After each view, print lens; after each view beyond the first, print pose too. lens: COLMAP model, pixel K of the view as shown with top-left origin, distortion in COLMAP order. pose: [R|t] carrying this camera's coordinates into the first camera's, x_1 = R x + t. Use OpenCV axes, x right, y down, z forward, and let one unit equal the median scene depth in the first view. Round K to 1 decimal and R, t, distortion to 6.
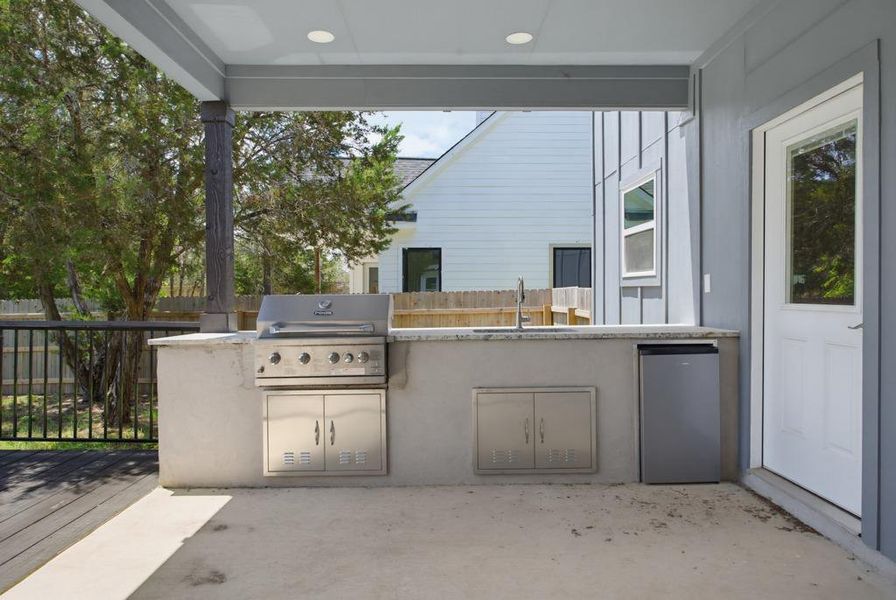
lens RADIAL K [[558.1, 0, 450.4], [0, 558.1, 297.9], [0, 0, 1]] dist [-0.000918, 0.003838]
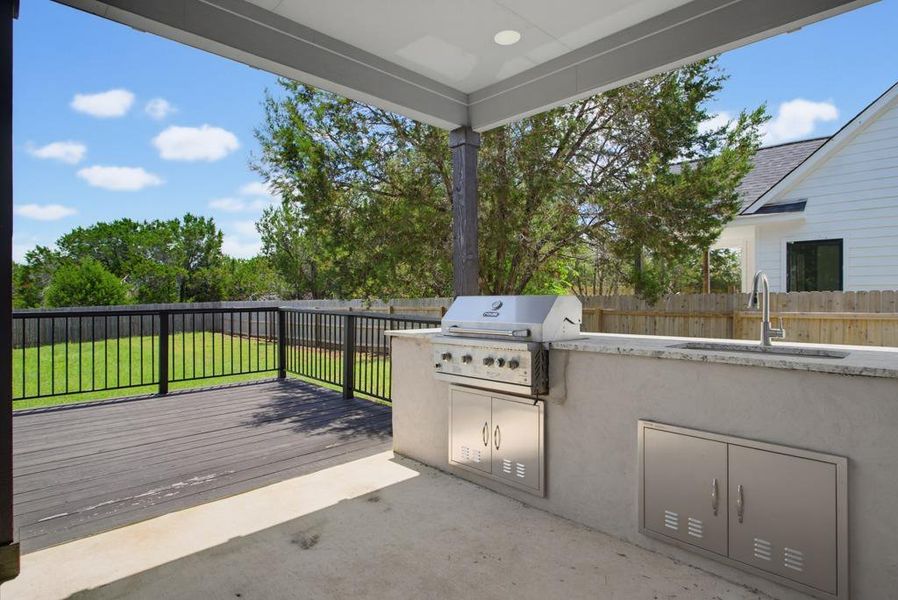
lens RADIAL K [[471.2, 0, 451.9], [0, 471.2, 295.8], [0, 0, 1]] dist [-0.003194, 0.001099]
pose [[0.689729, 0.003265, -0.724060, 0.328535], [-0.005361, 0.999985, -0.000598, -0.005440], [0.724048, 0.004294, 0.689737, 0.368921]]
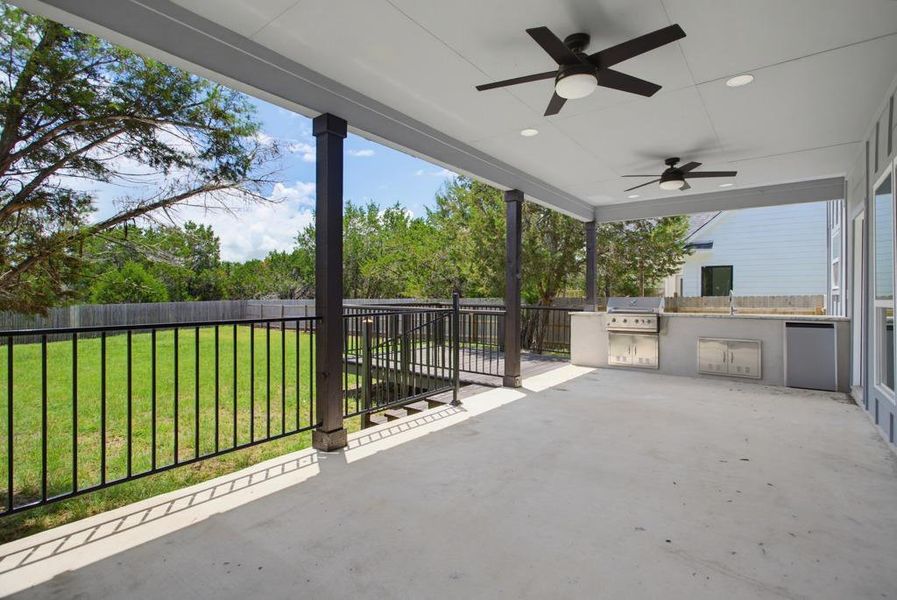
lens RADIAL K [[419.8, 0, 447.3], [0, 419.8, 295.3], [0, 0, 1]] dist [0.004342, 0.001285]
pose [[0.779187, 0.007599, -0.626746, 0.329073], [-0.013713, 0.999894, -0.004925, 0.004113], [0.626642, 0.012432, 0.779208, -1.079018]]
